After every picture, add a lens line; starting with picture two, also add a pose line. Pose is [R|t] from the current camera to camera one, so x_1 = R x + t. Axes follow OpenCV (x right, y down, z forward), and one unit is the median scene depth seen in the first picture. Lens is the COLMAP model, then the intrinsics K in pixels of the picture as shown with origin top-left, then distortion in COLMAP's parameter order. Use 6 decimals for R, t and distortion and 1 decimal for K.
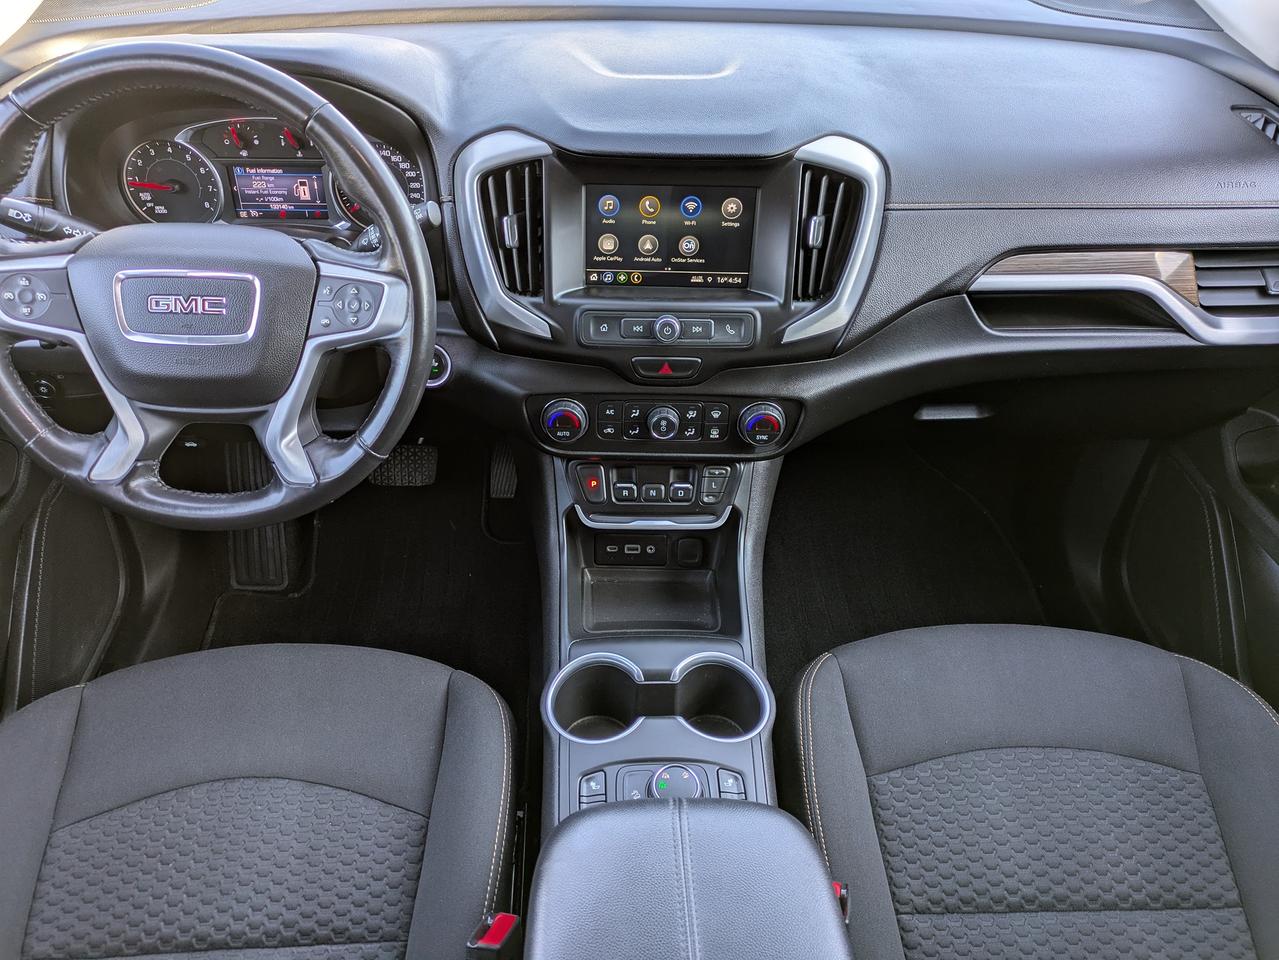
lens RADIAL K [[920.1, 0, 639.5], [0, 920.1, 480.0], [0, 0, 1]] dist [0.001942, -0.003327]
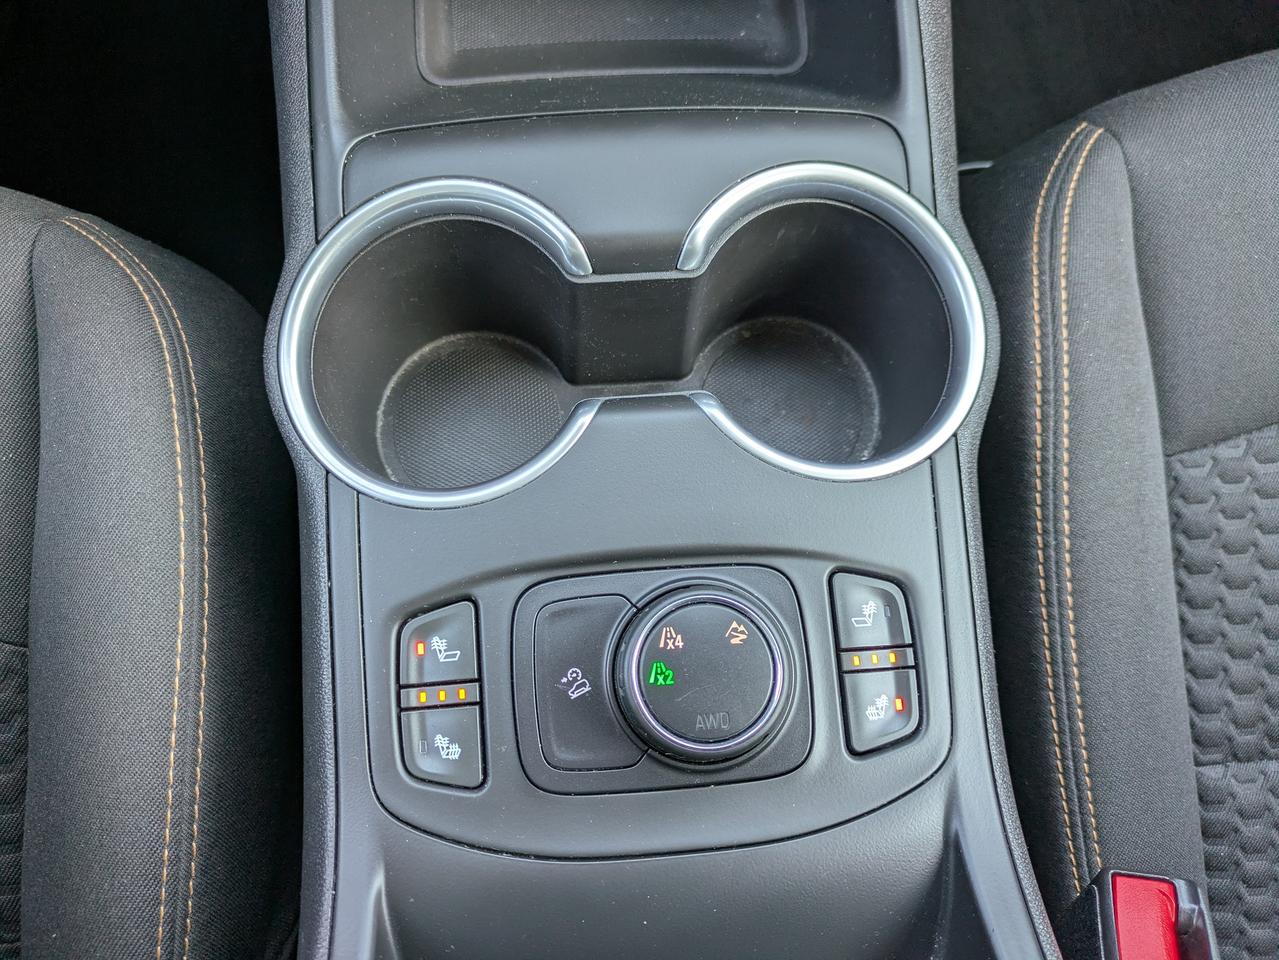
lens RADIAL K [[940.8, 0, 637.2], [0, 940.8, 507.0], [0, 0, 1]] dist [0.005754, -0.002585]
pose [[0.999231, -0.037965, 0.009832, 0.012899], [0.024529, 0.800621, 0.598669, 0.082301], [-0.030600, -0.597967, 0.800936, 0.626579]]
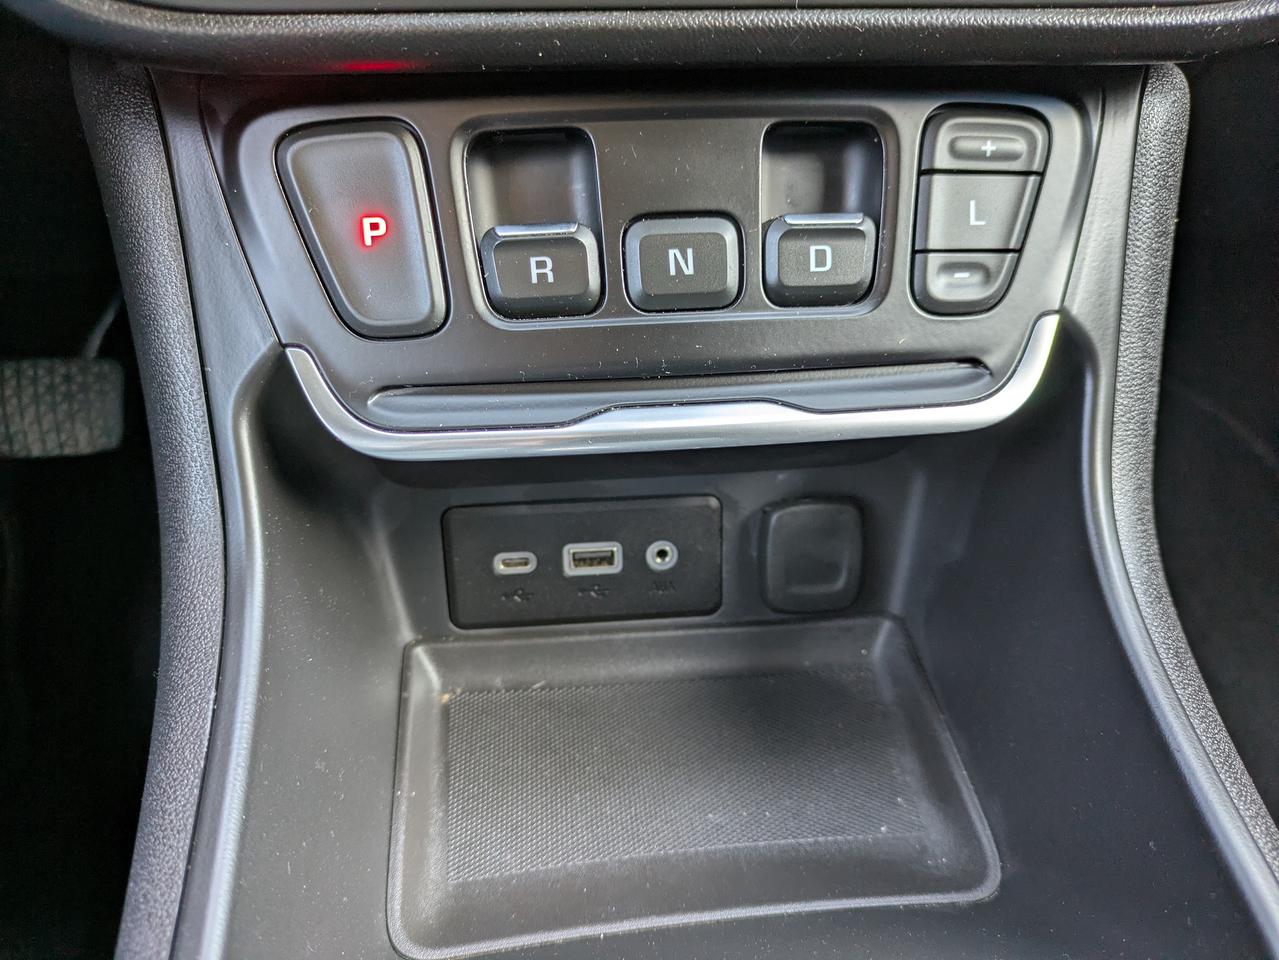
lens RADIAL K [[923.7, 0, 652.7], [0, 923.7, 487.2], [0, 0, 1]] dist [-0.001290, -0.006119]
pose [[0.995703, -0.061464, 0.069269, -0.008220], [0.062381, 0.997990, -0.011146, 0.064410], [-0.068444, 0.015419, 0.997536, 0.812352]]
